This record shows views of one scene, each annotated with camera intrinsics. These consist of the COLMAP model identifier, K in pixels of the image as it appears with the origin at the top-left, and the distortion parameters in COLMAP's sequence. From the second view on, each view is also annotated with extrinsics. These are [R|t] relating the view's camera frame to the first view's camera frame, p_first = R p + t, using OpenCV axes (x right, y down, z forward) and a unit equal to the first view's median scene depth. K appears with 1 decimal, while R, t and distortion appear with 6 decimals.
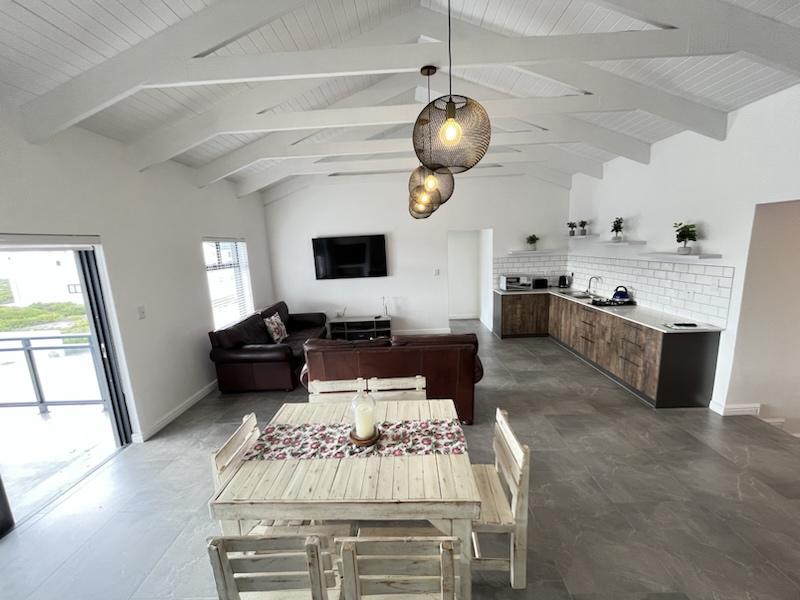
lens RADIAL K [[321.0, 0, 397.3], [0, 321.0, 300.7], [0, 0, 1]] dist [0.003940, 0.000338]
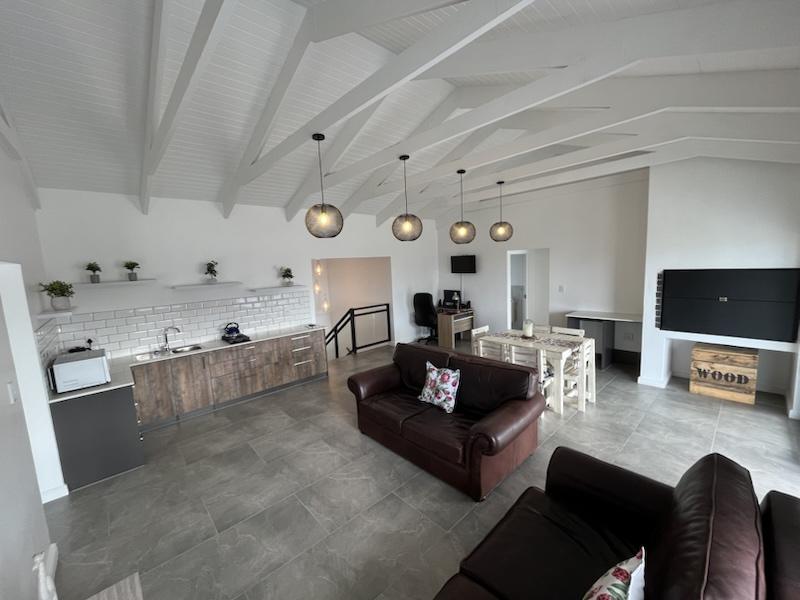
lens RADIAL K [[319.9, 0, 398.9], [0, 319.9, 300.6], [0, 0, 1]] dist [-0.000367, -0.000011]
pose [[-0.689609, -0.006339, 0.724155, -0.472356], [0.207600, 0.956263, 0.206067, -0.219832], [-0.693788, 0.292440, -0.658131, 1.285144]]
